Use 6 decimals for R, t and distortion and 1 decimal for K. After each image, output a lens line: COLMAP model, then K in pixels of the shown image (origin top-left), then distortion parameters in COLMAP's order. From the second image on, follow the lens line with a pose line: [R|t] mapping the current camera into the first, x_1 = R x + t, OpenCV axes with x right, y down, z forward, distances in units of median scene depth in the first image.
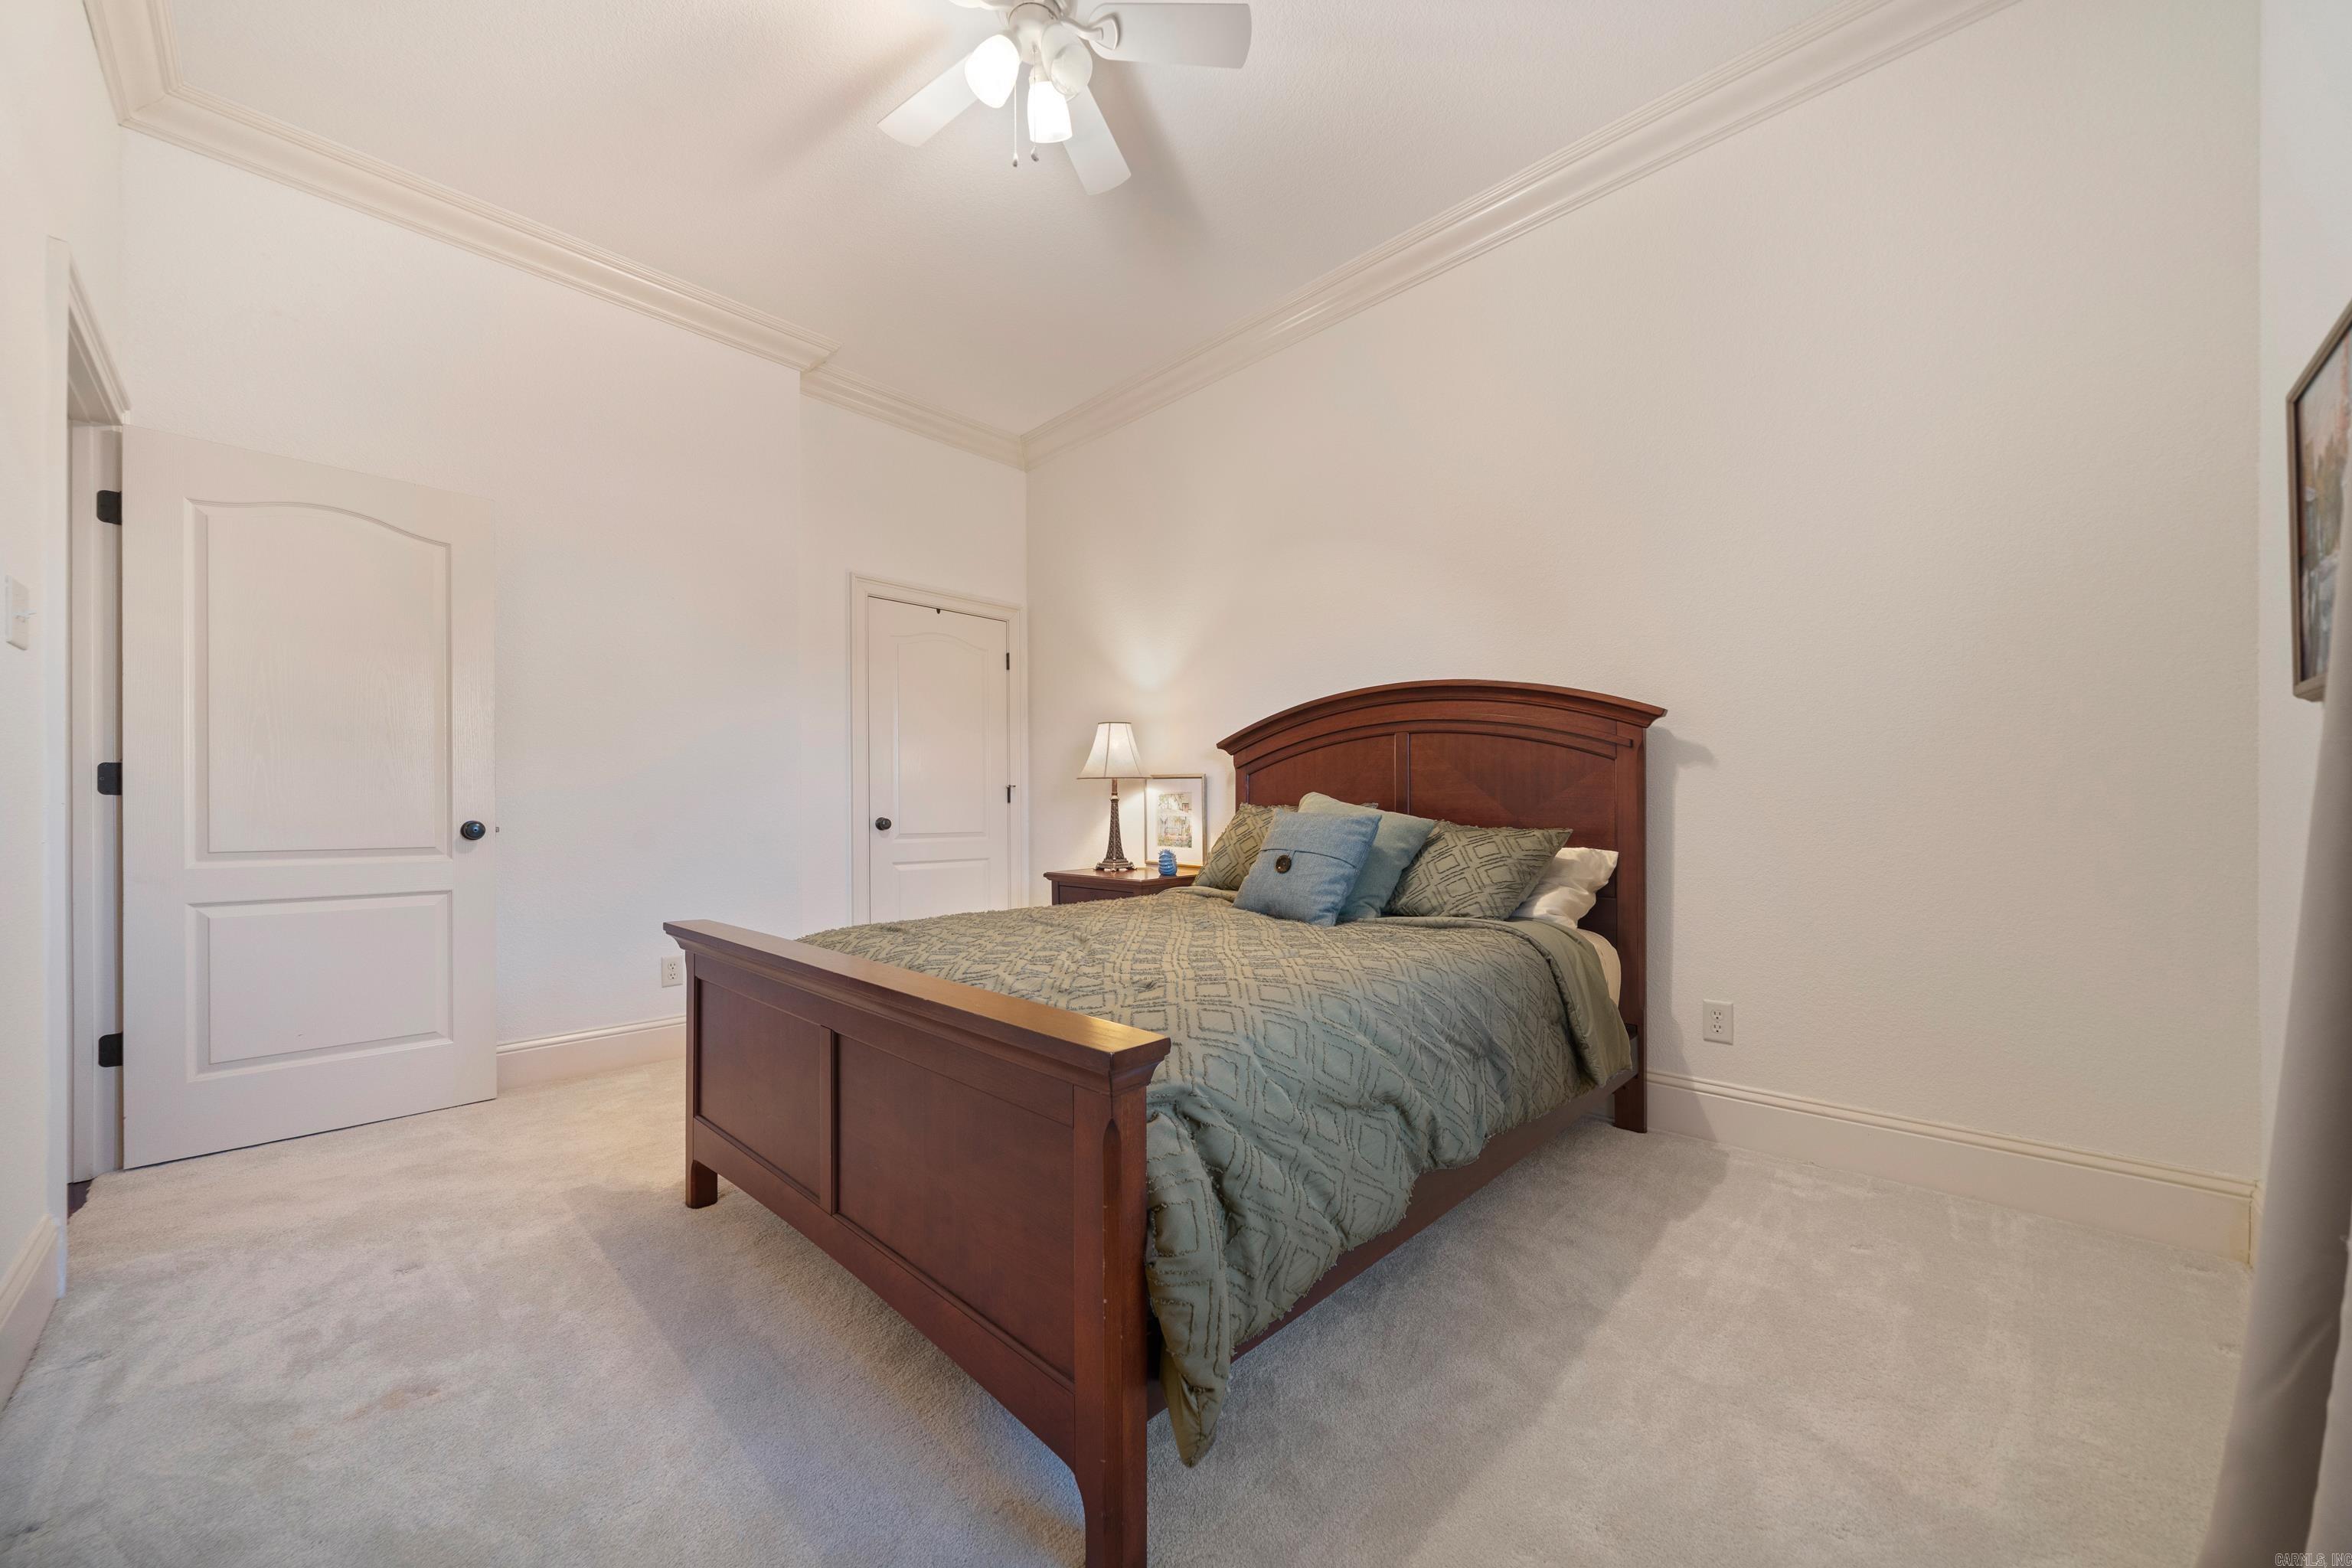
lens RADIAL K [[848.9, 0, 1176.0], [0, 848.9, 784.0], [0, 0, 1]] dist [0.000754, 0.000043]
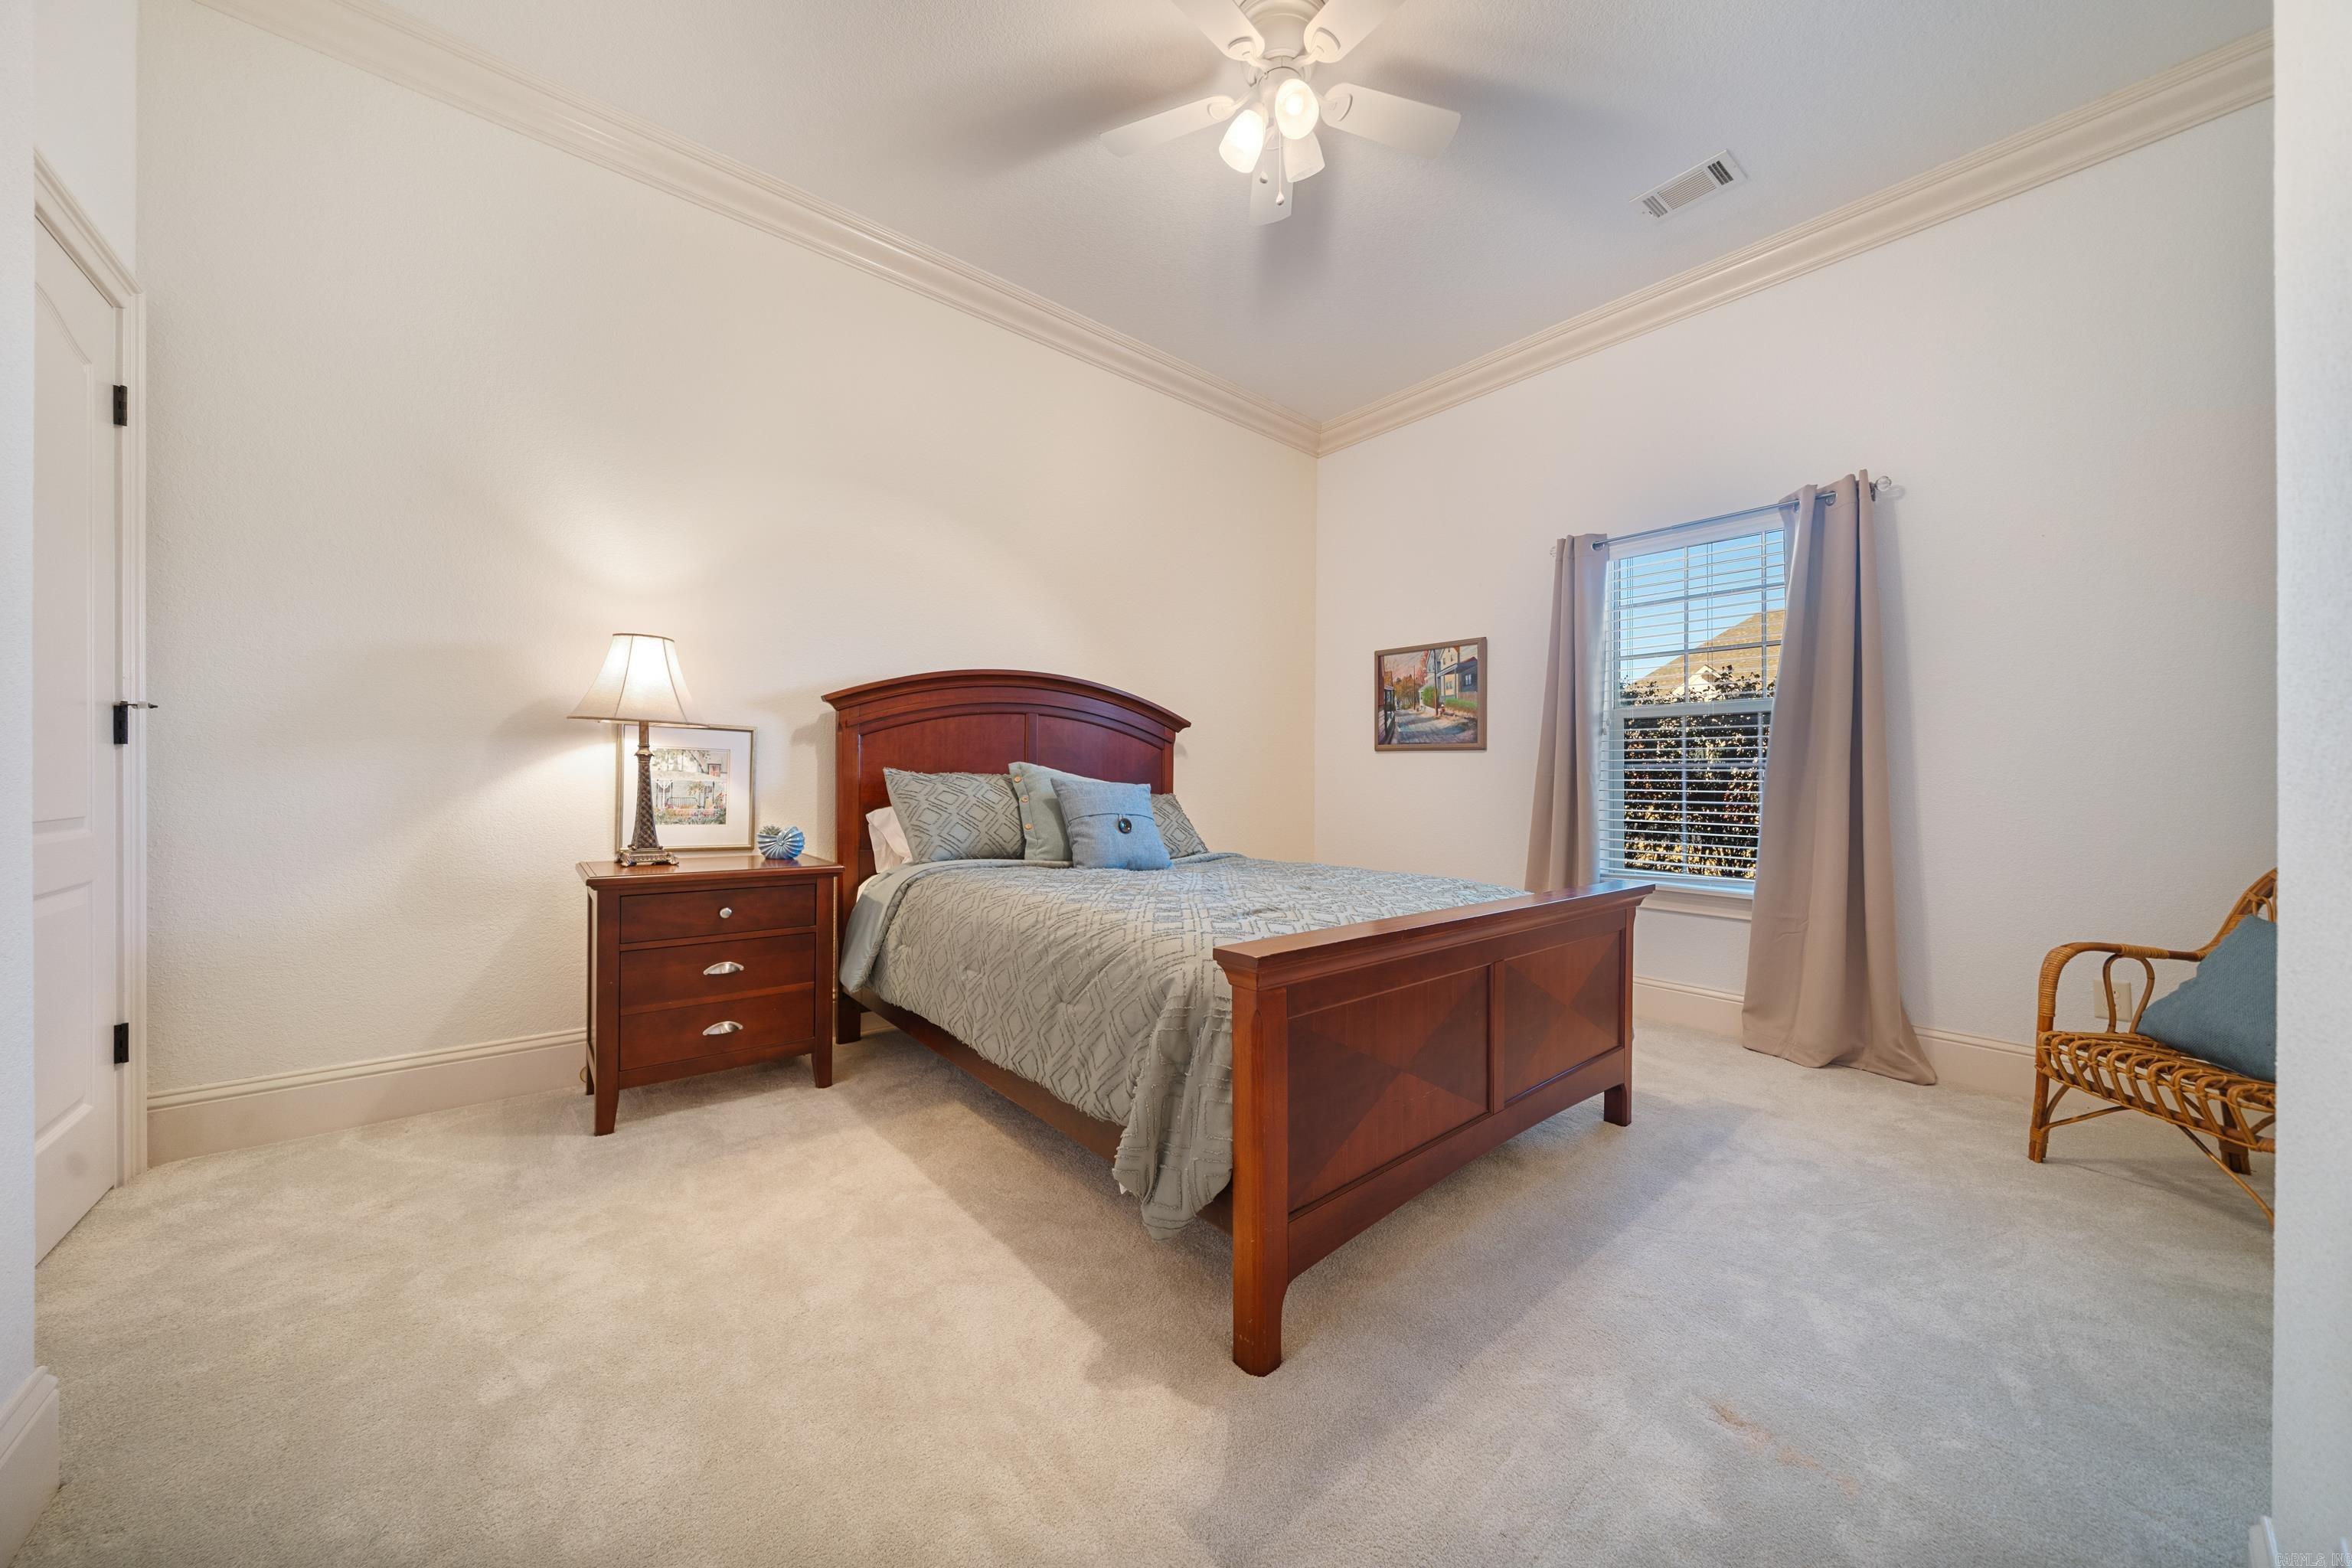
lens RADIAL K [[822.2, 0, 1181.3], [0, 822.2, 783.5], [0, 0, 1]] dist [-0.000782, 0.000102]
pose [[0.112343, 0.005317, 0.993655, -0.708160], [-0.046748, 0.998907, -0.000060, 0.022449], [-0.992569, -0.046445, 0.112468, 0.561830]]
